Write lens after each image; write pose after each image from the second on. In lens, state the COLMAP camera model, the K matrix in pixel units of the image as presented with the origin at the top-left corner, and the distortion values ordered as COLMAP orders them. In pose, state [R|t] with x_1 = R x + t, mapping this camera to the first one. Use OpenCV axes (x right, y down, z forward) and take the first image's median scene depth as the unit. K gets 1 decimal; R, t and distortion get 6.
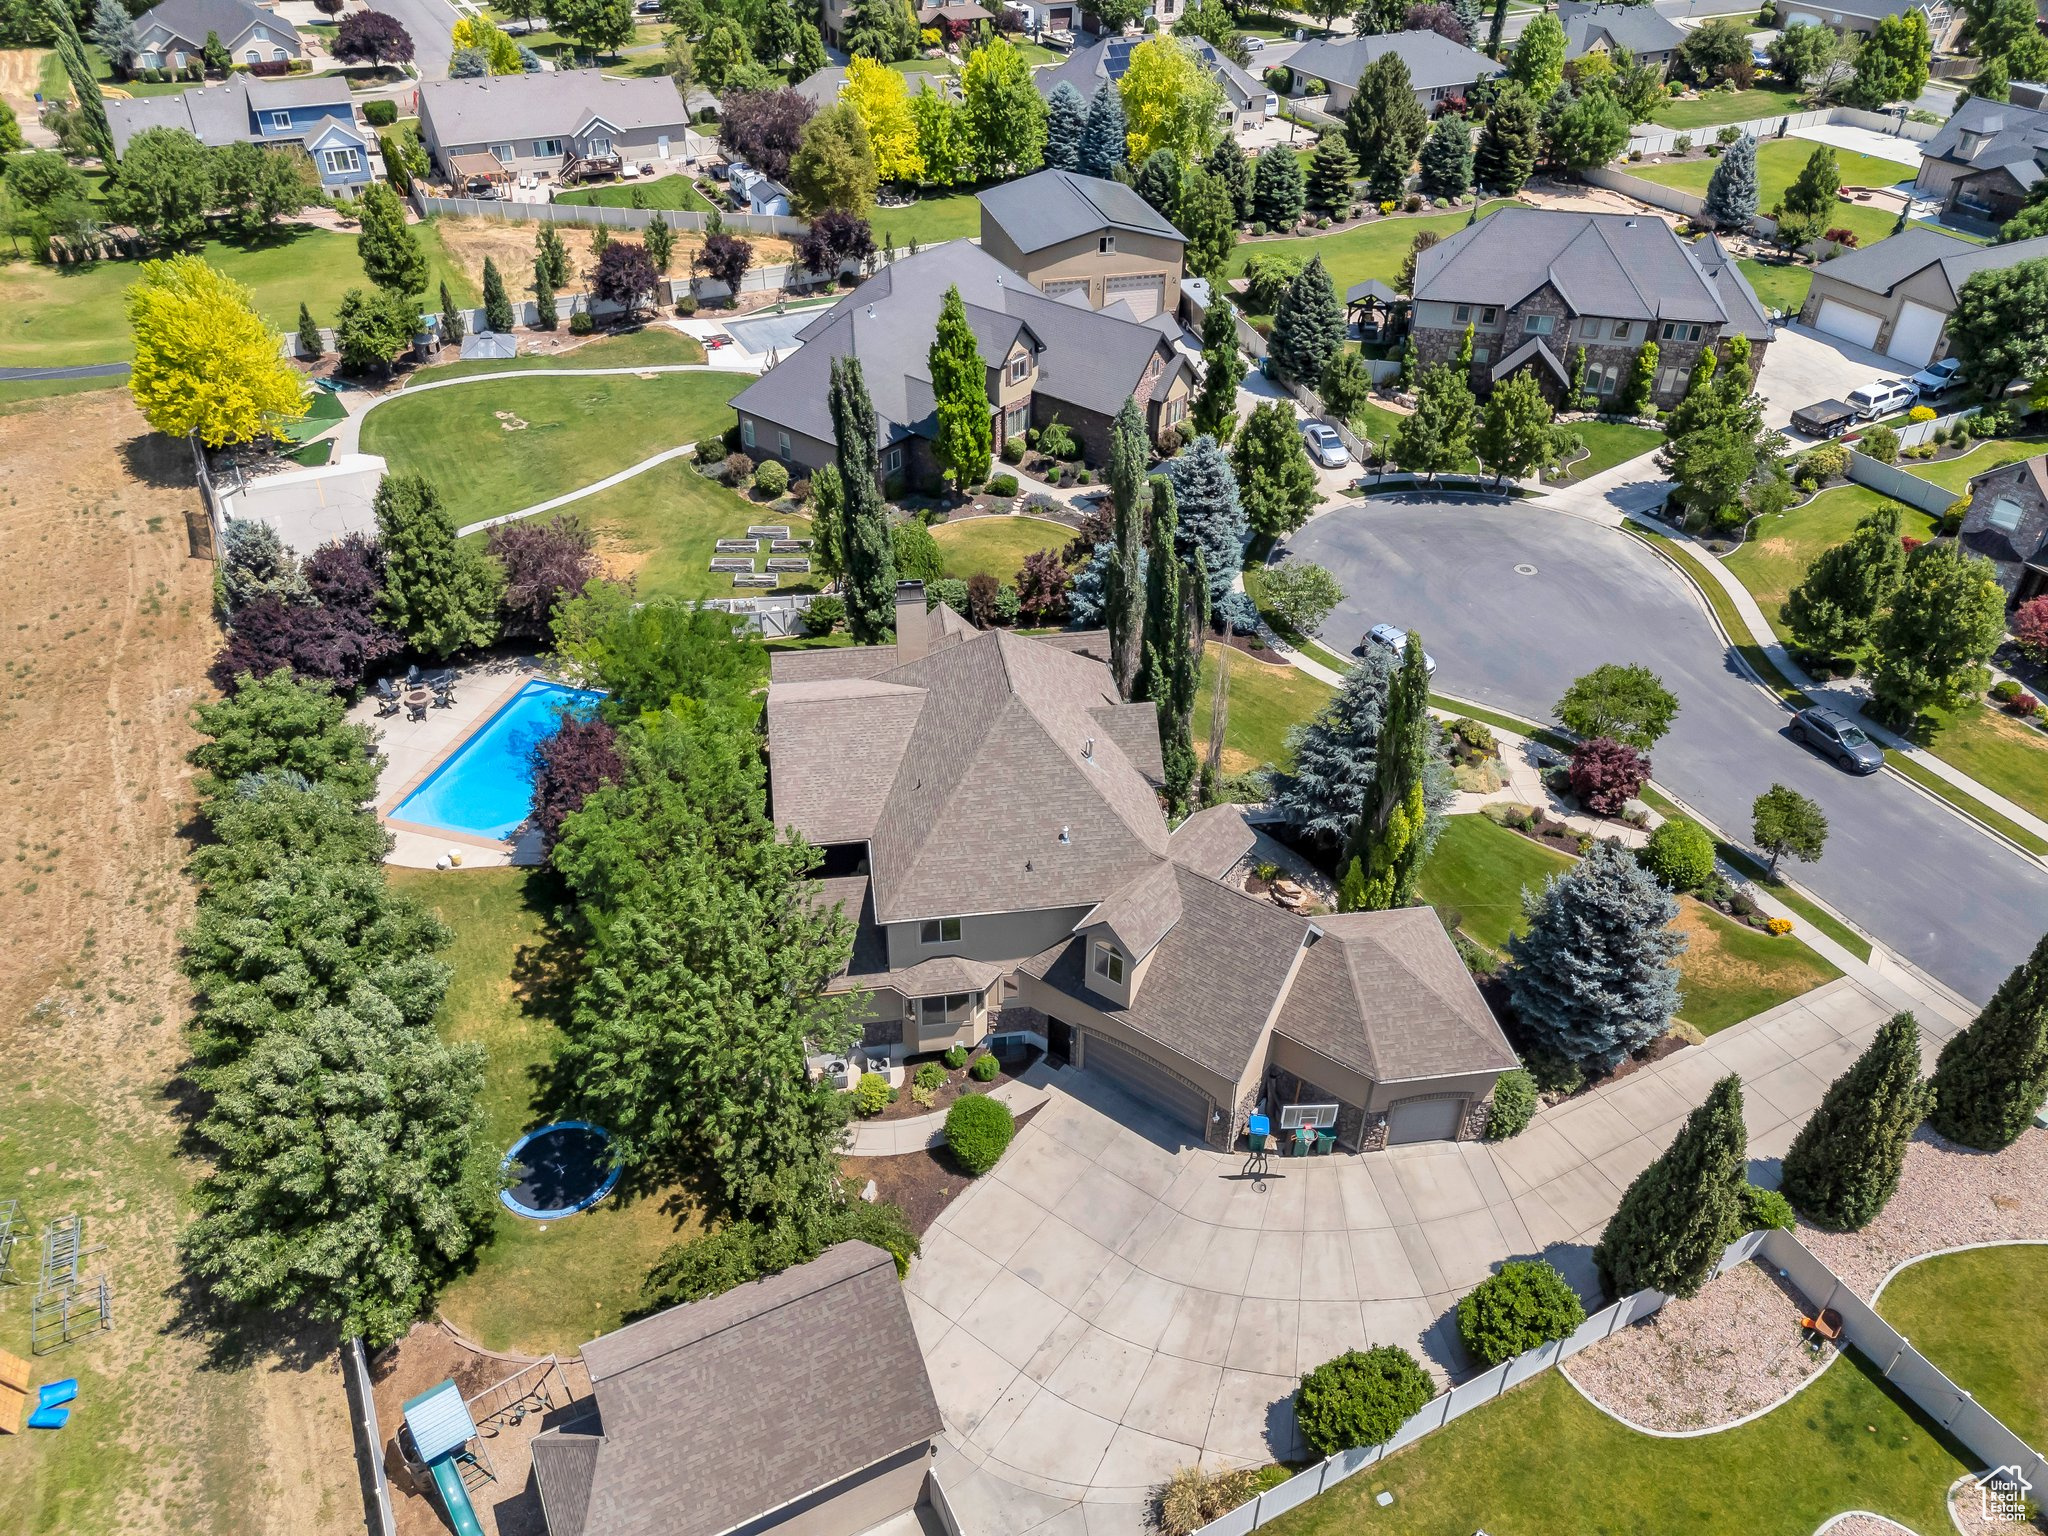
lens RADIAL K [[1492.9, 0, 1019.8], [0, 1492.9, 767.2], [0, 0, 1]] dist [0.089596, -0.092676]
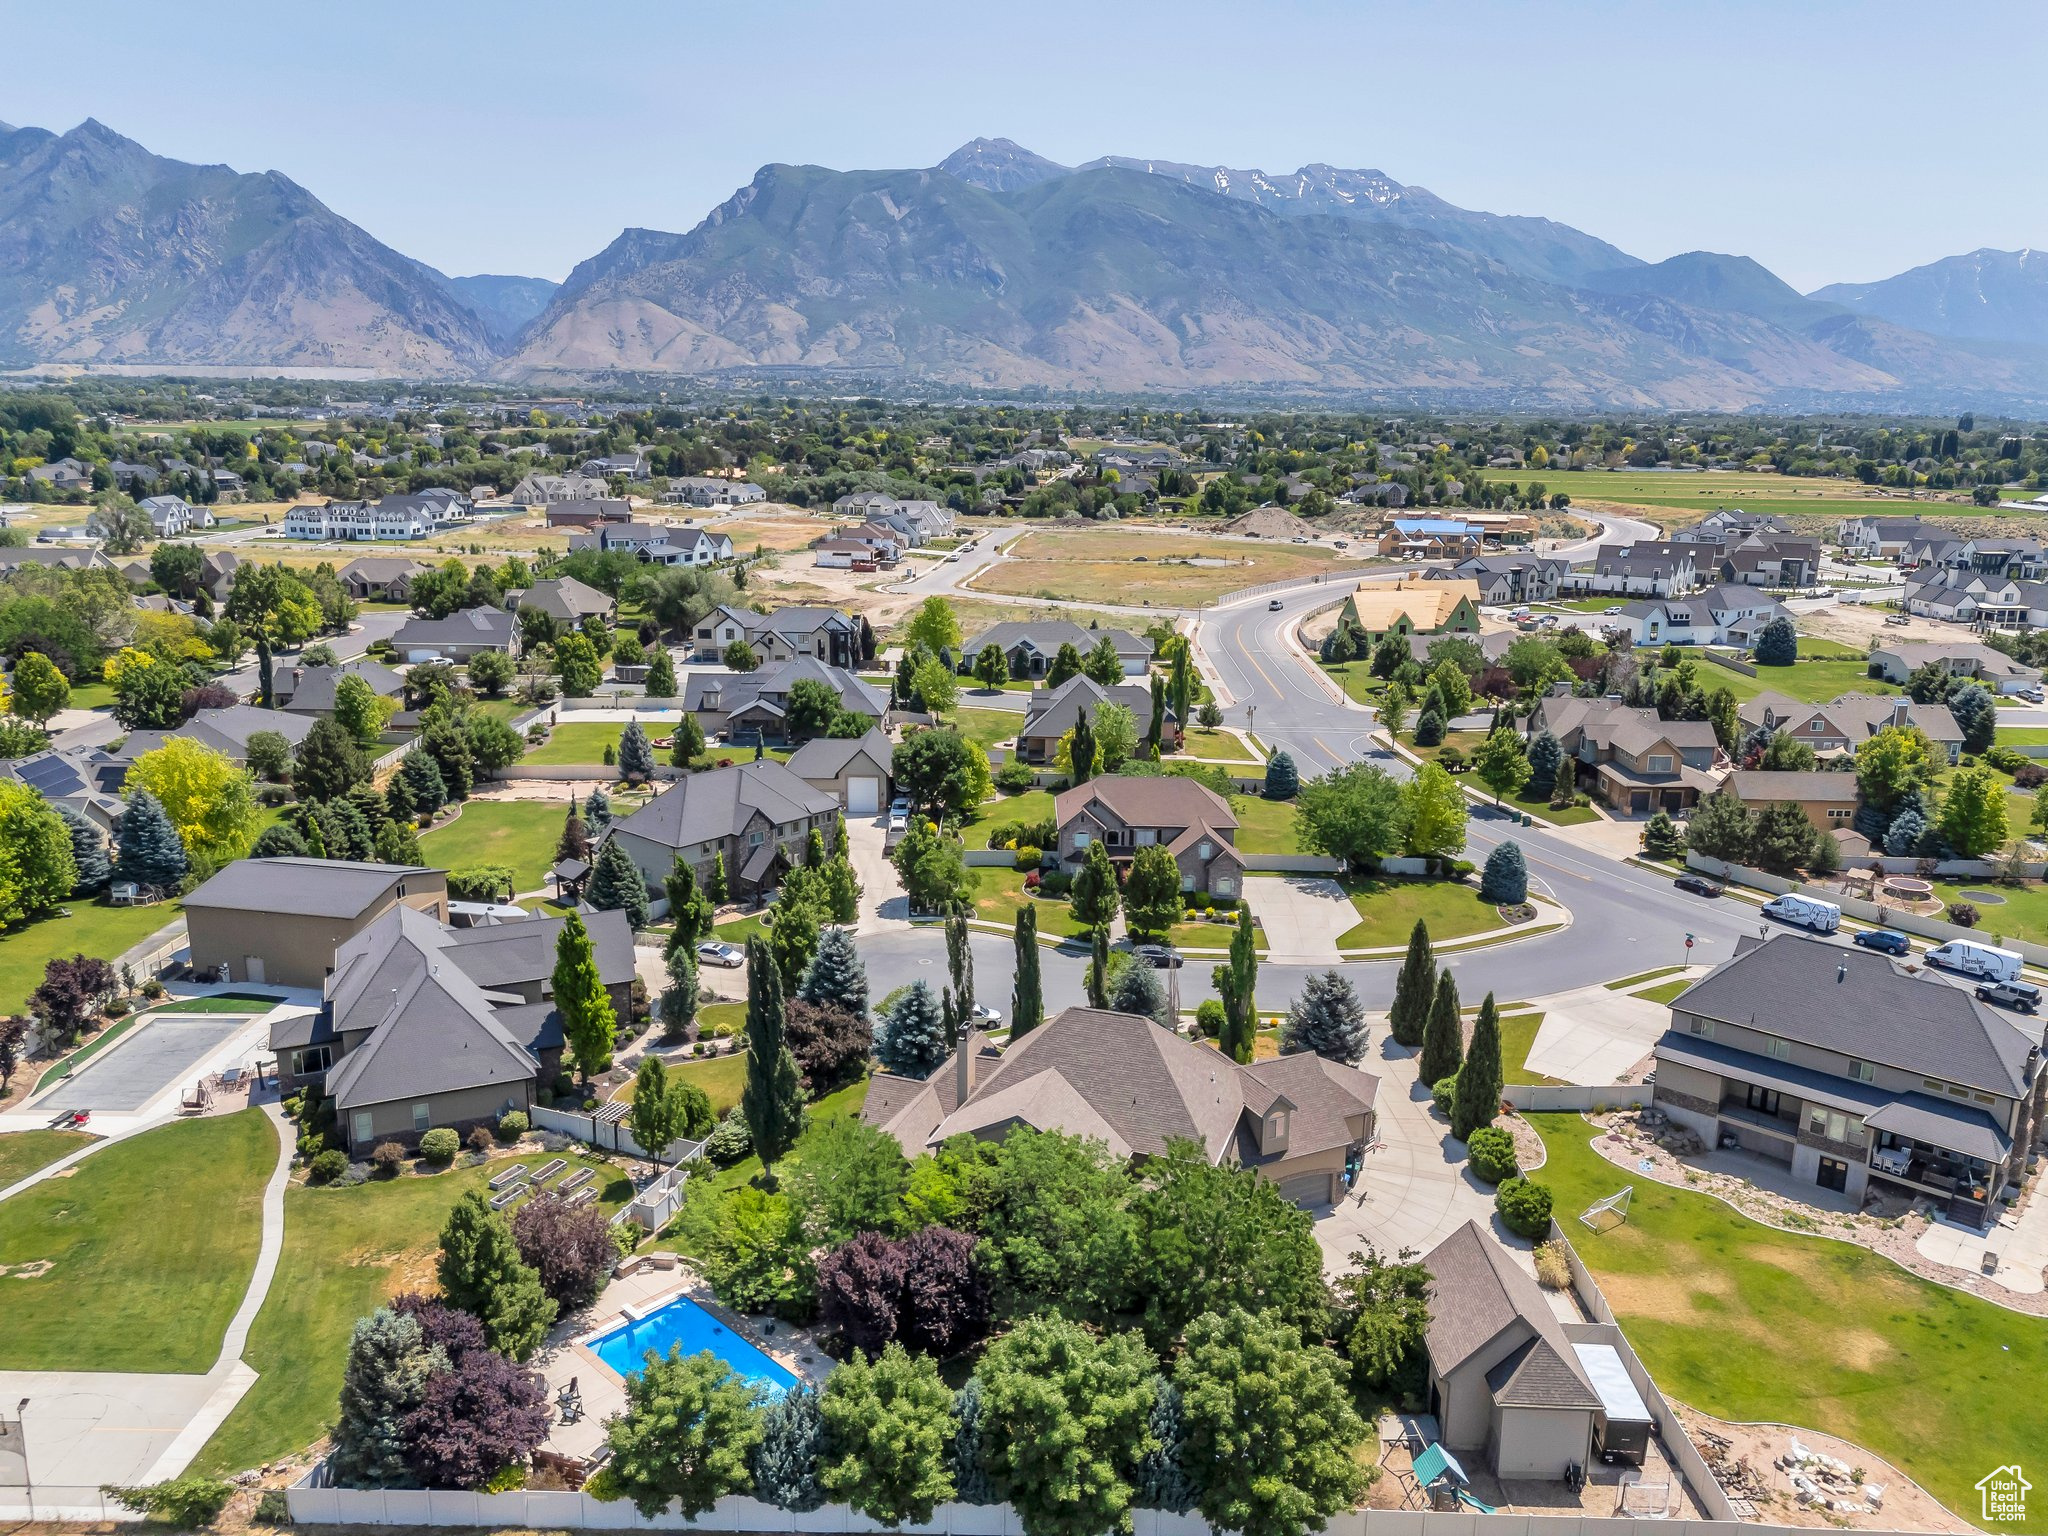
lens RADIAL K [[1492.9, 0, 1019.8], [0, 1492.9, 767.2], [0, 0, 1]] dist [0.089596, -0.092676]
pose [[0.463694, -0.215807, 0.859311, -0.723509], [0.518088, 0.852824, -0.065388, -0.126540], [-0.718730, 0.475519, 0.507257, 0.073287]]
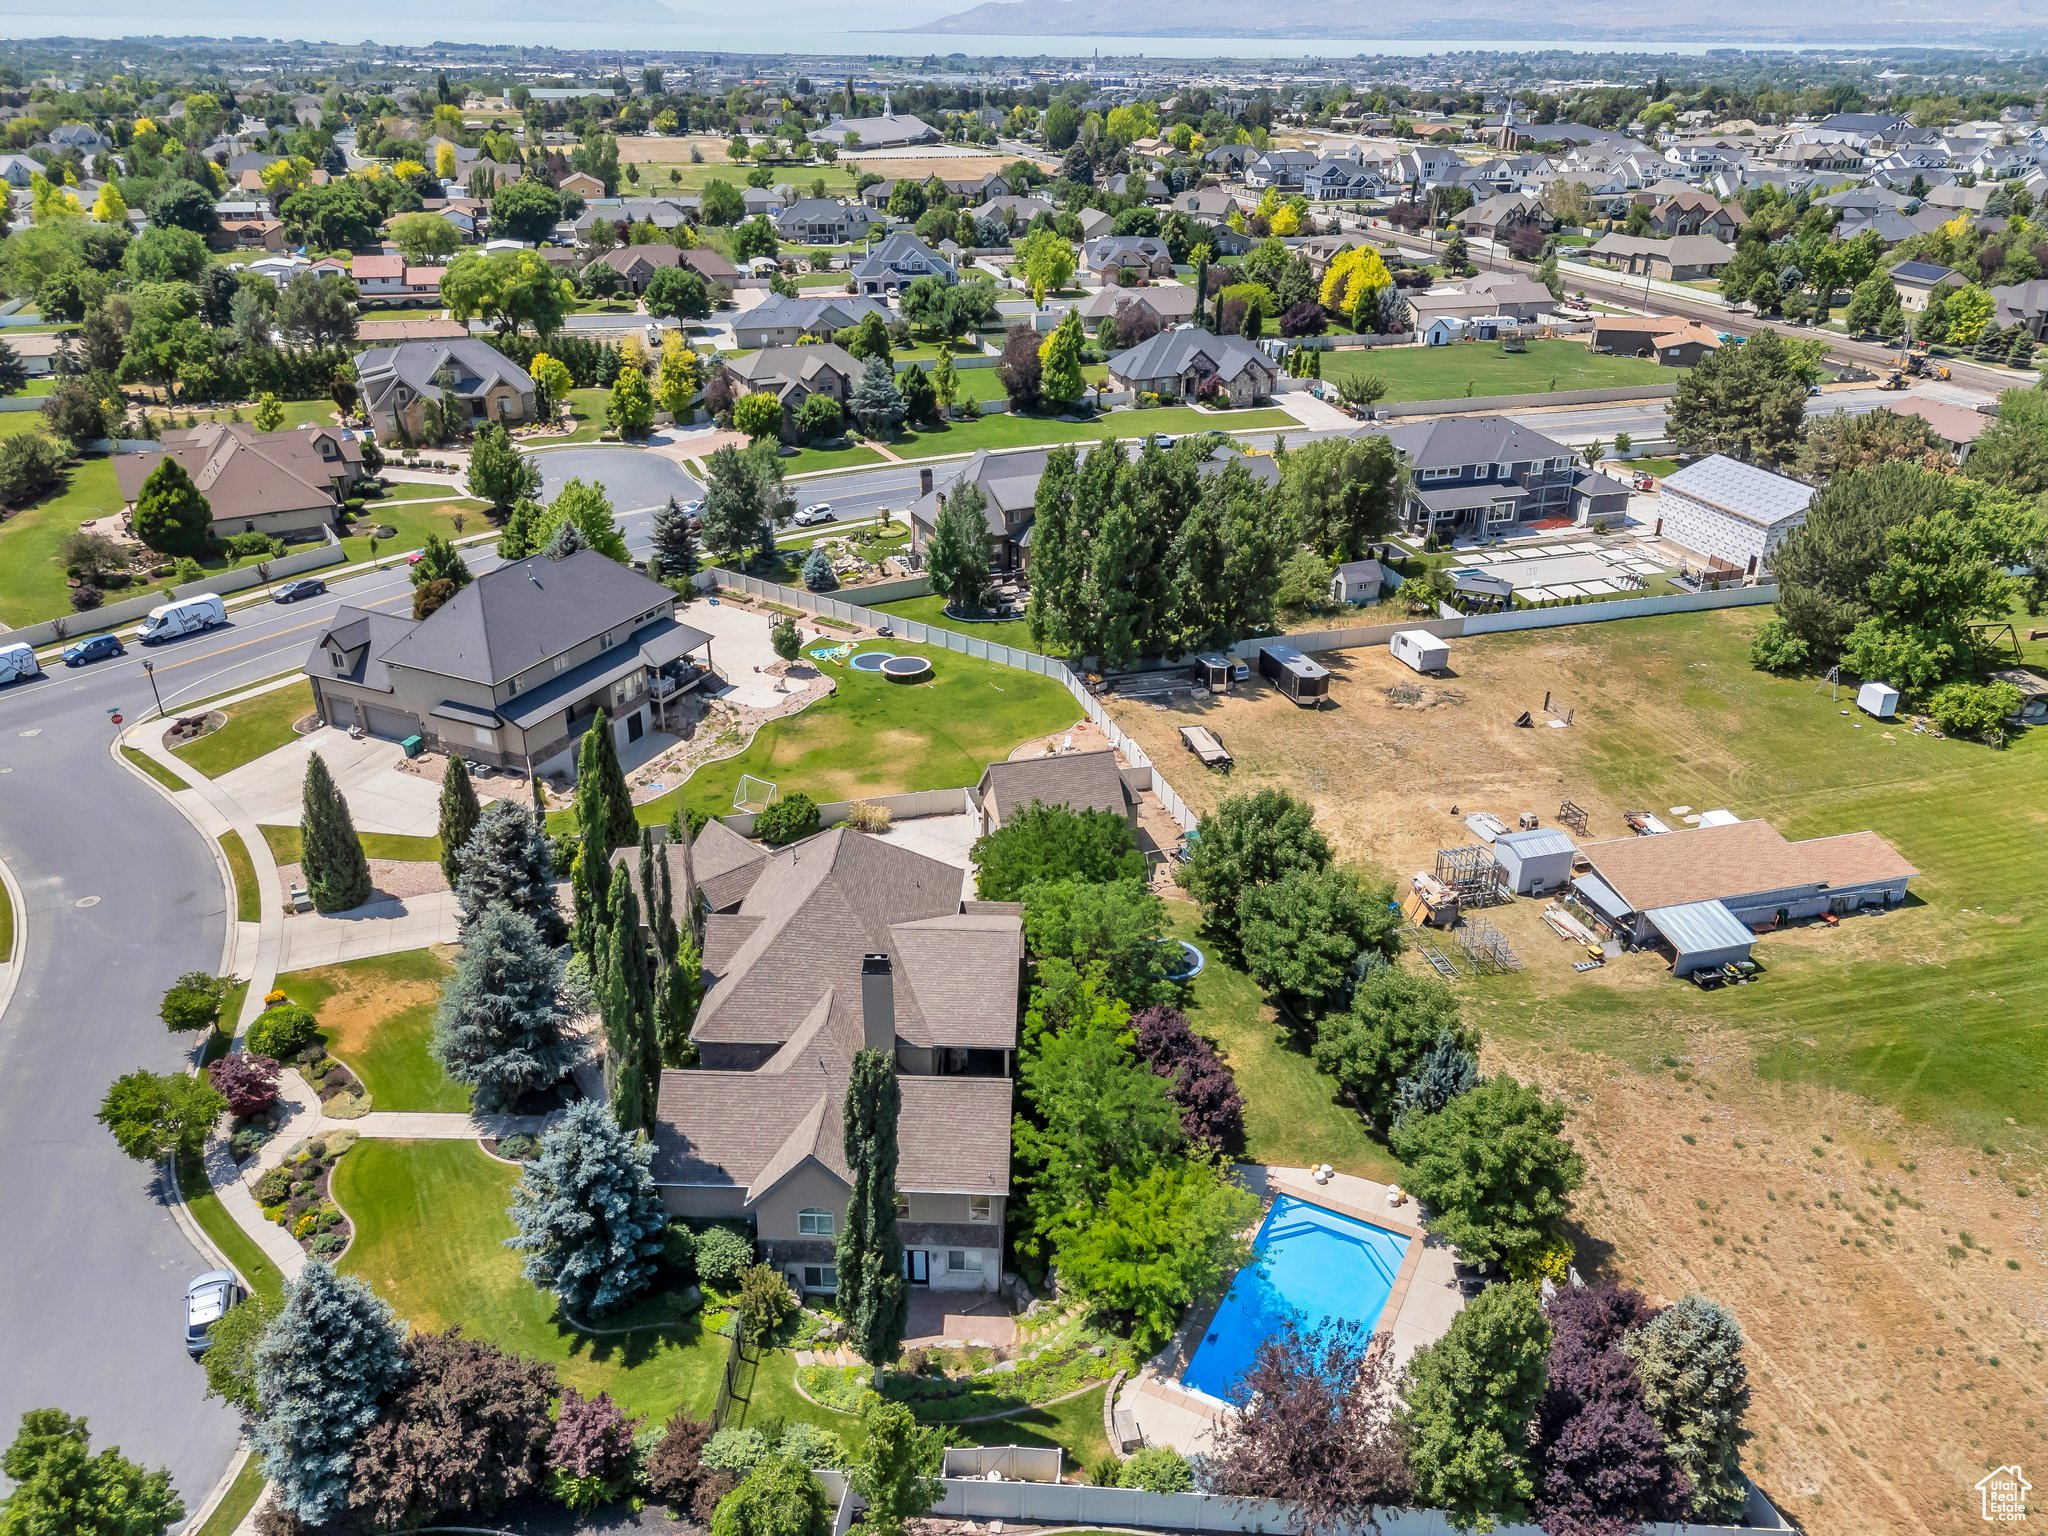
lens RADIAL K [[1492.9, 0, 1019.8], [0, 1492.9, 767.2], [0, 0, 1]] dist [0.089596, -0.092676]
pose [[-0.982415, -0.096445, 0.159875, -0.195283], [0.097440, 0.465583, 0.879623, -0.654229], [-0.159271, 0.879733, -0.447998, 0.792630]]
